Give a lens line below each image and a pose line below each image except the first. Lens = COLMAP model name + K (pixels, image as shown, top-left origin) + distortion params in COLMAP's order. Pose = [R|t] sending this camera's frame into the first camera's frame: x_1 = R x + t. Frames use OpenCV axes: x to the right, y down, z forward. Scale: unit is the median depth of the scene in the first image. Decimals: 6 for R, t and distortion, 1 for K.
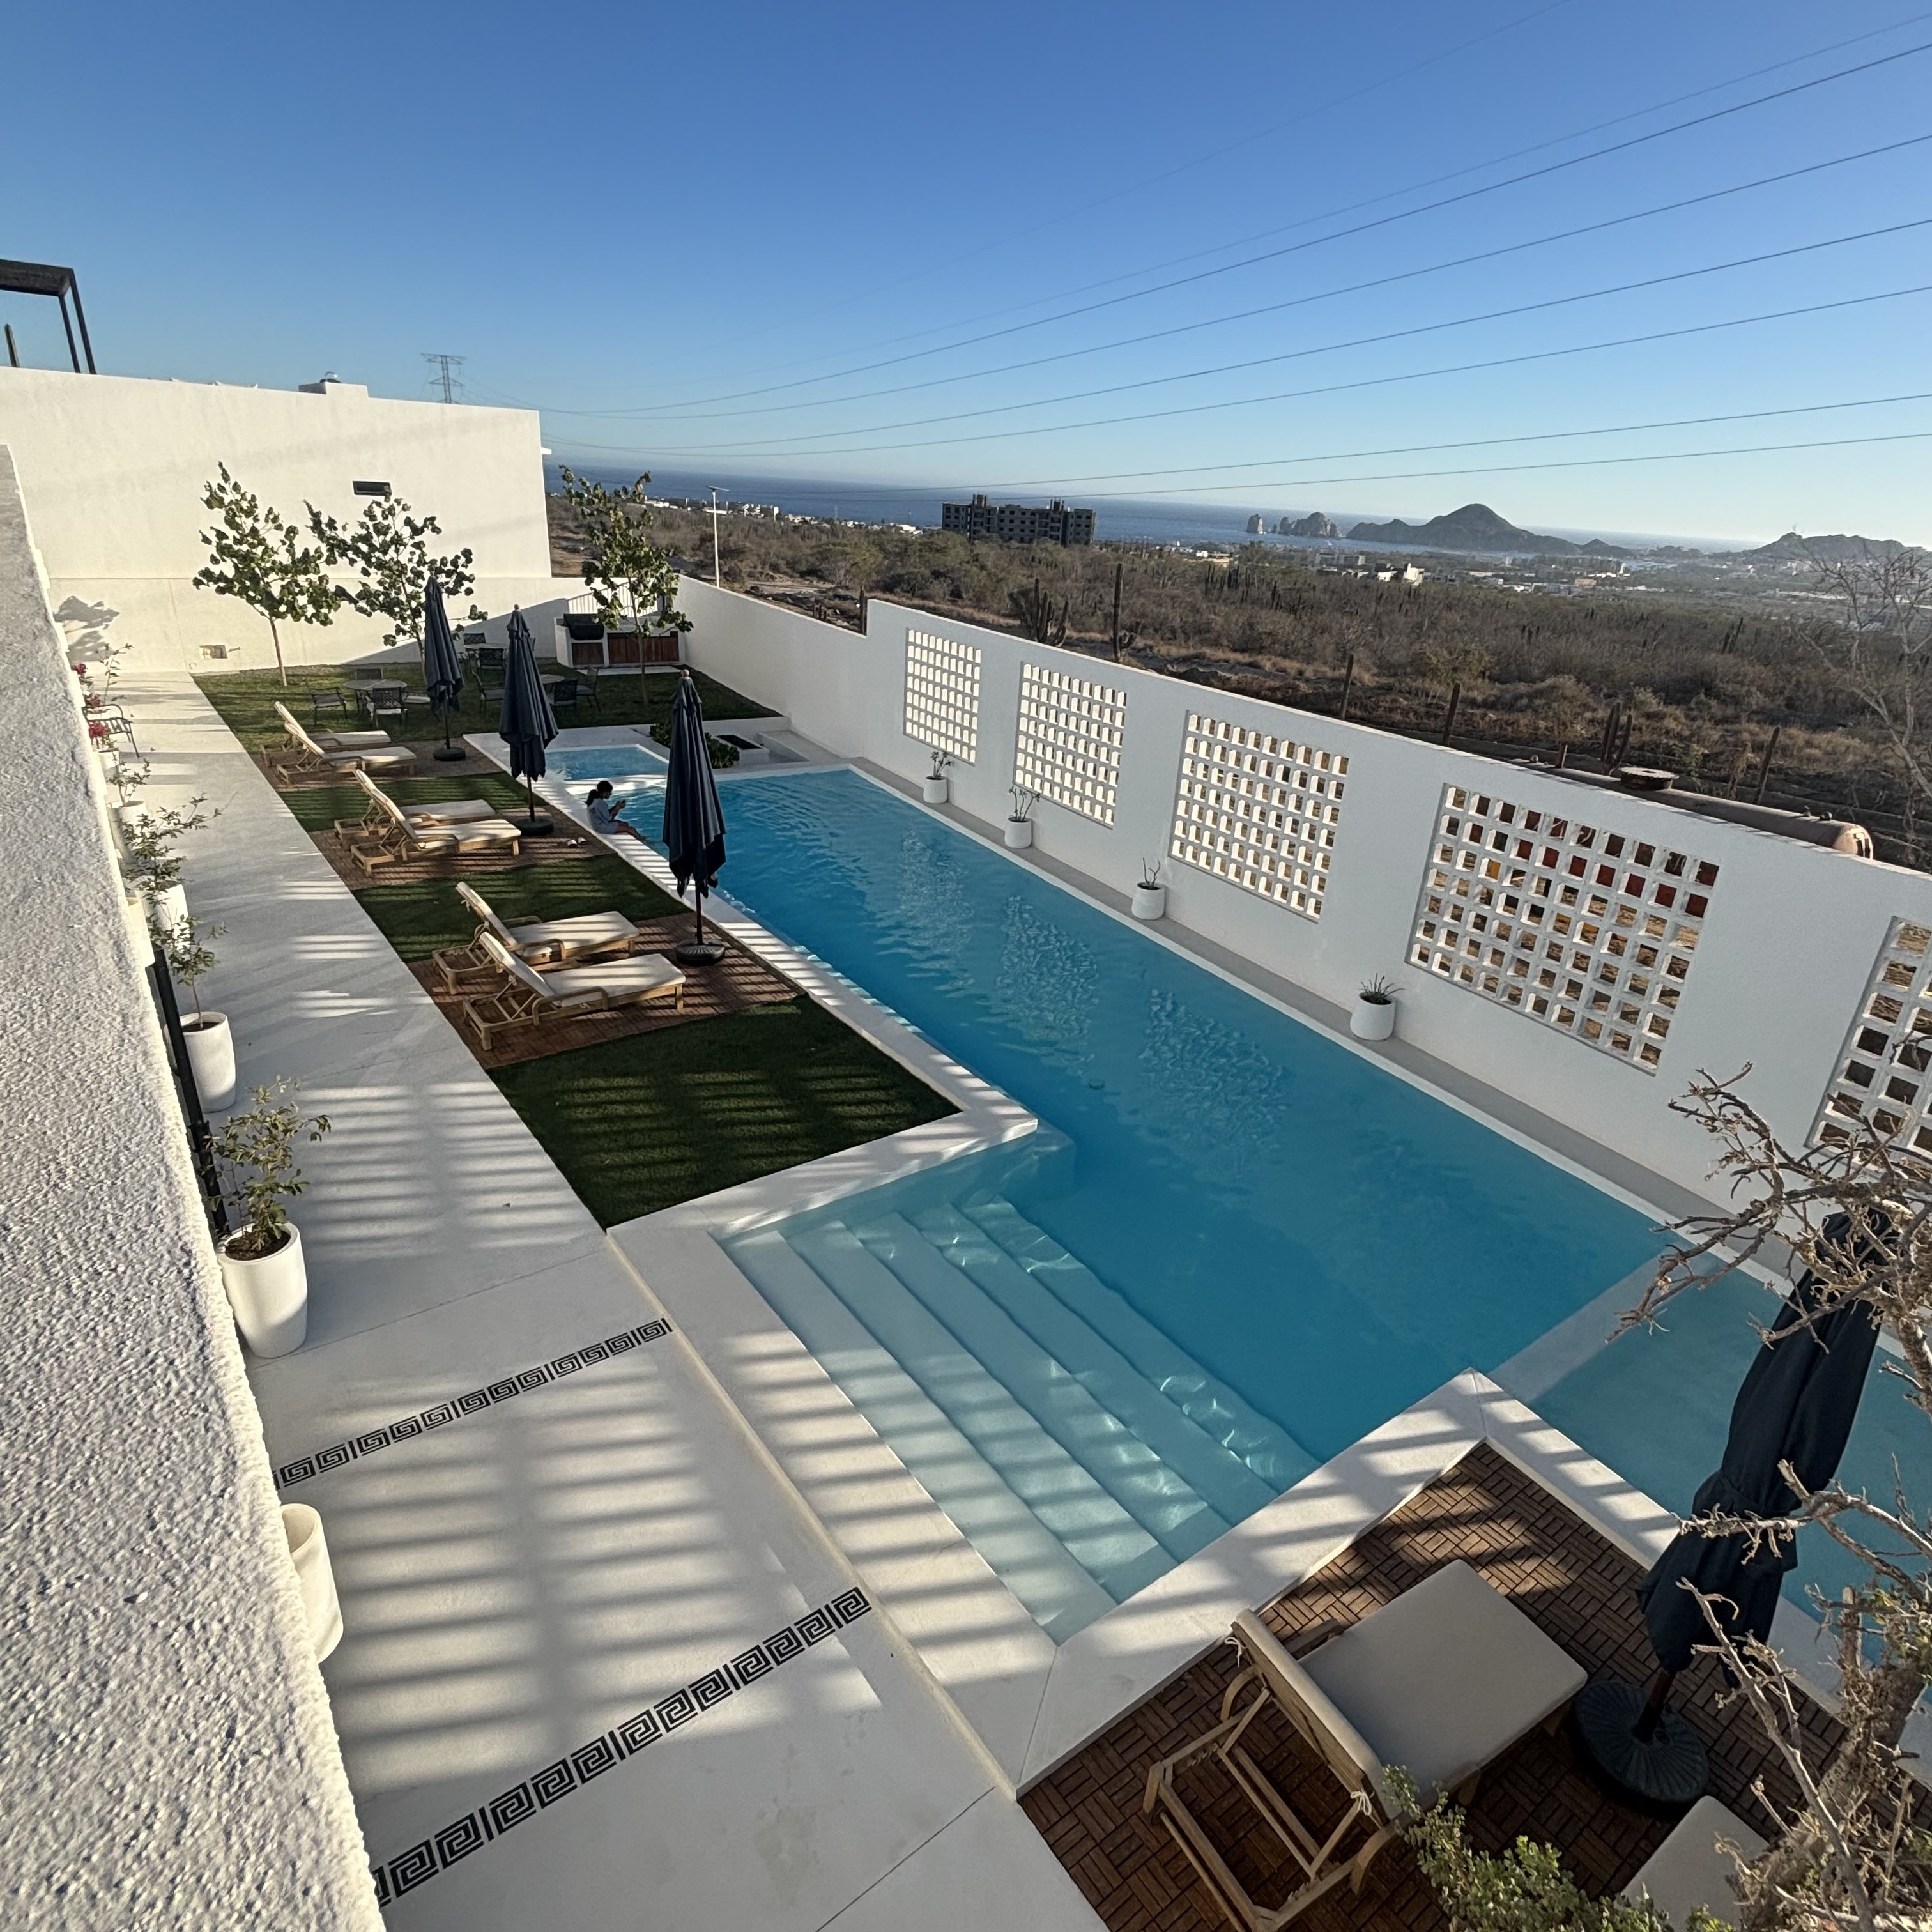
lens RADIAL K [[1151.8, 0, 964.3], [0, 1151.8, 967.7], [0, 0, 1]] dist [0.046034, -0.074599]
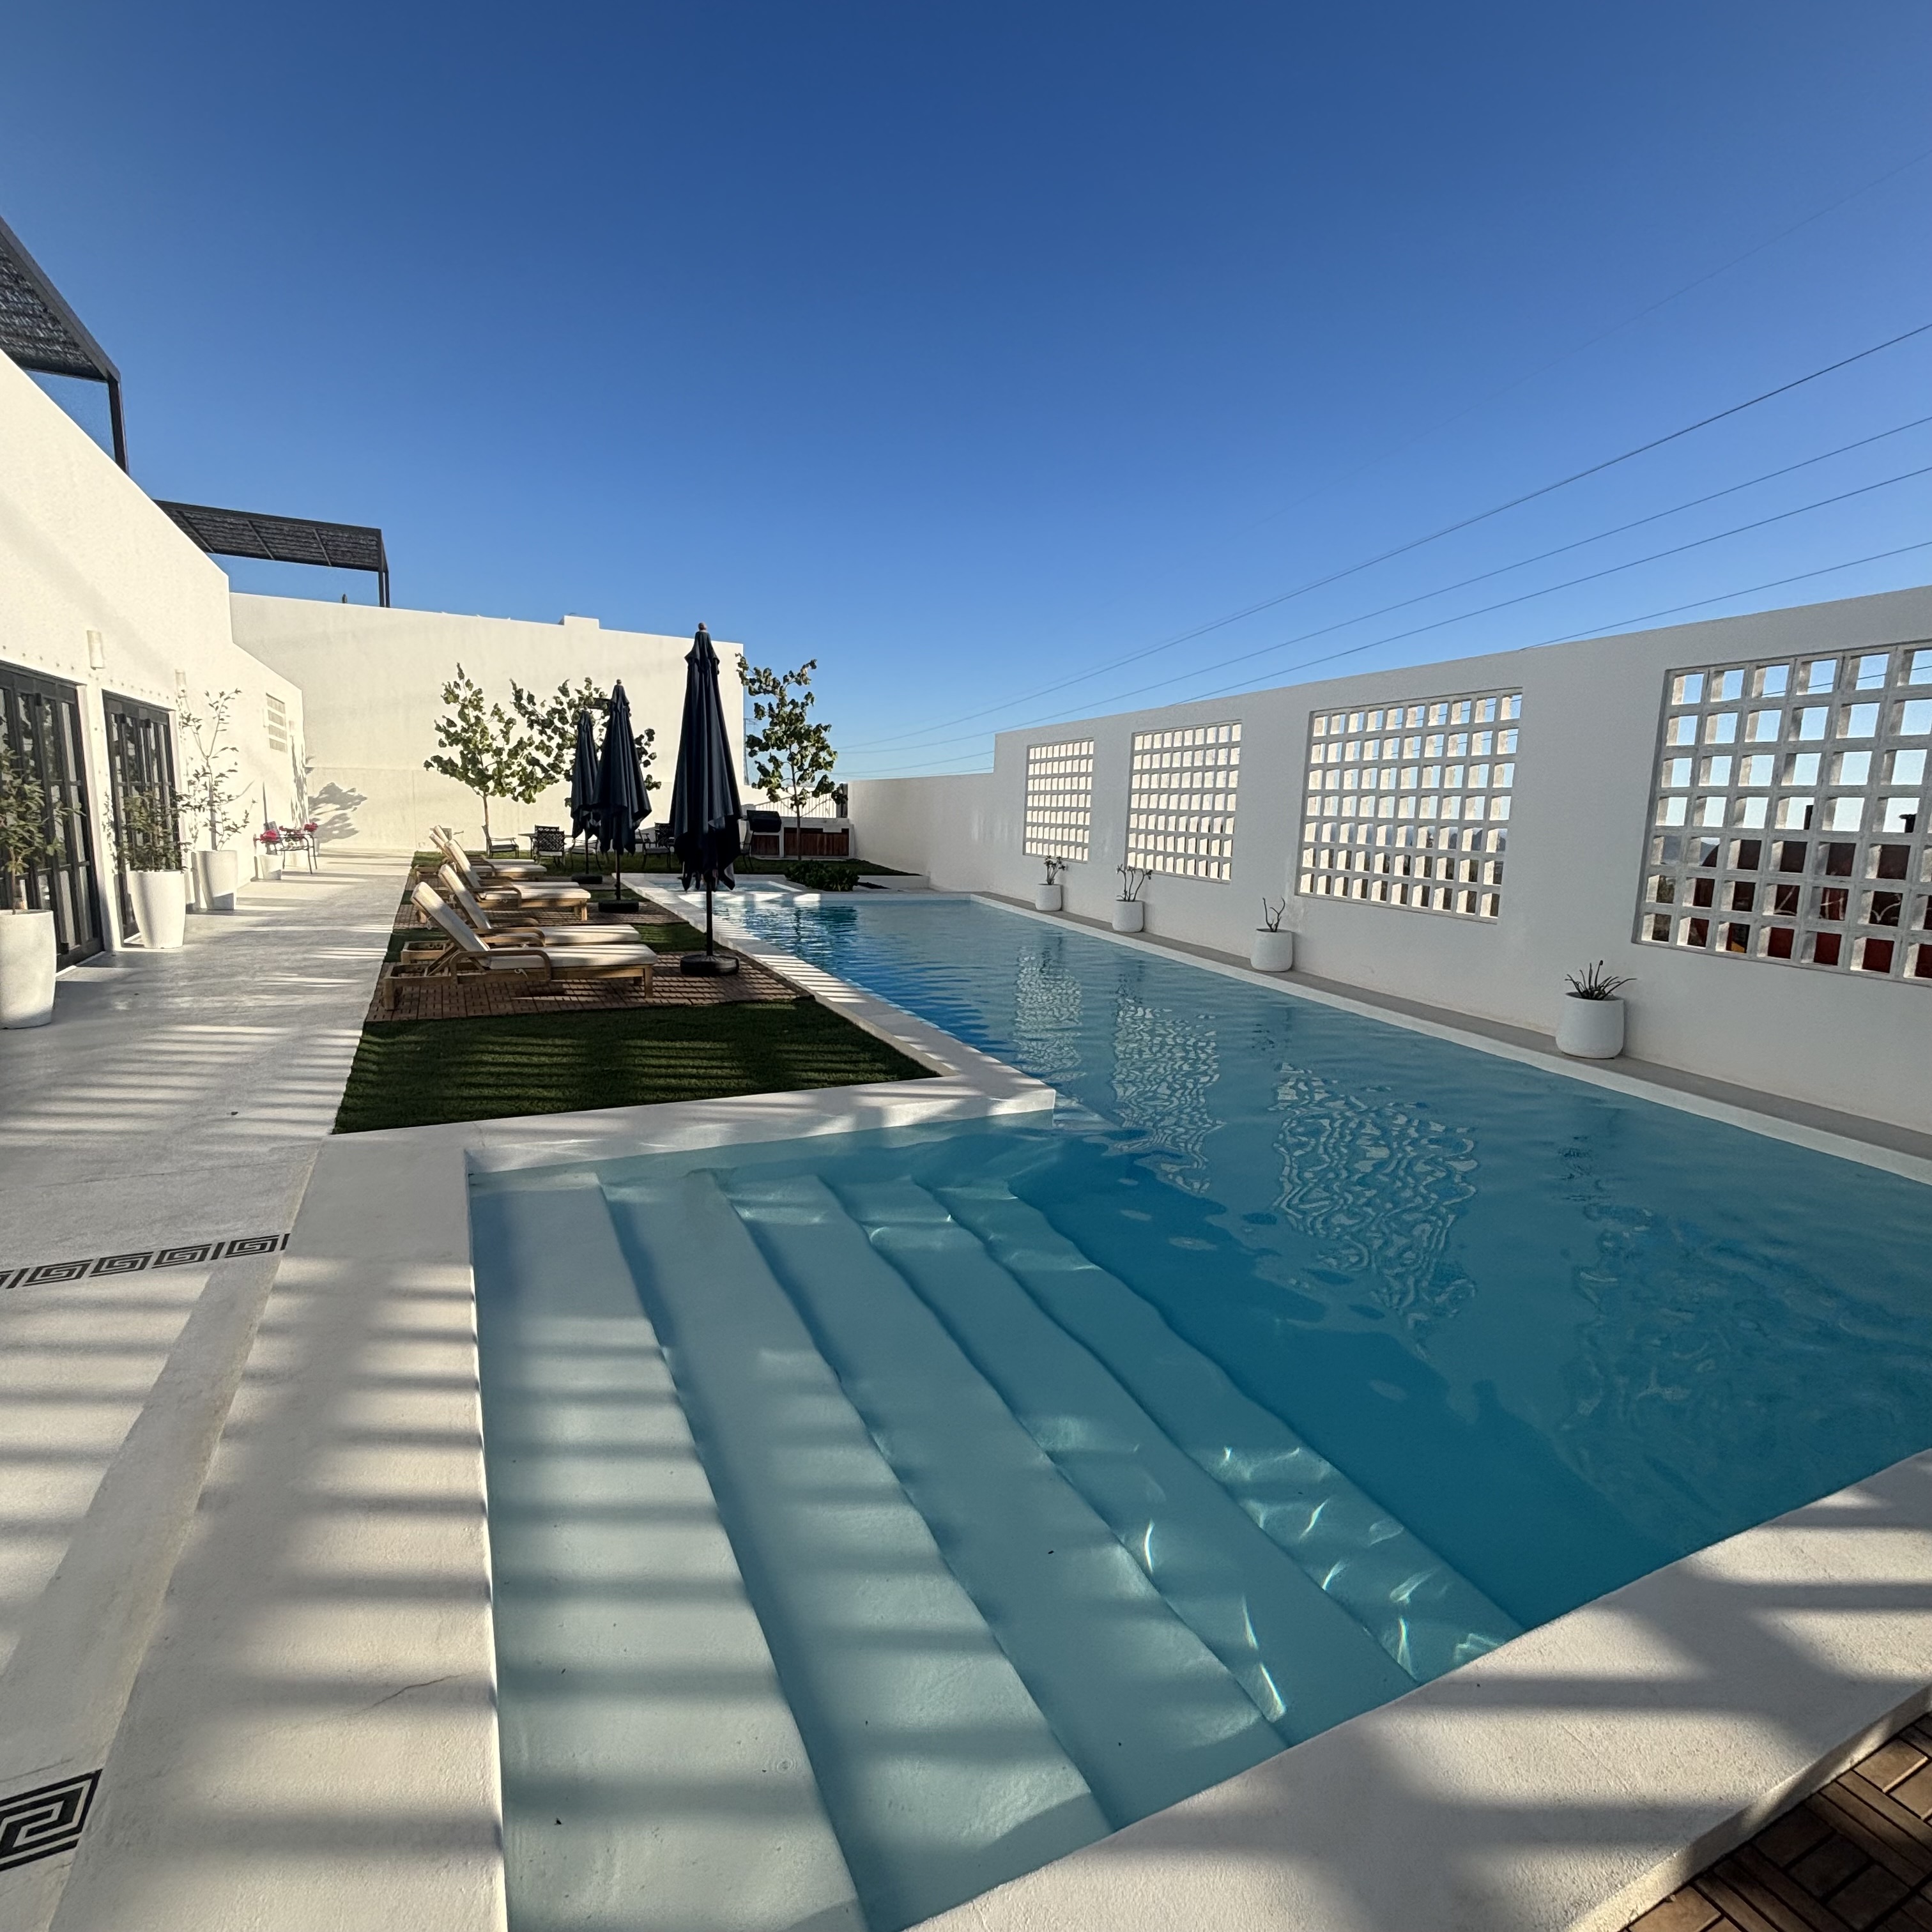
lens RADIAL K [[1036.5, 0, 975.7], [0, 1036.5, 964.8], [0, 0, 1]] dist [-0.001194, -0.001322]
pose [[0.985188, 0.010091, -0.171183, 0.058626], [-0.053919, 0.965863, -0.253380, 0.108577], [0.162783, 0.258857, 0.952100, 0.204736]]
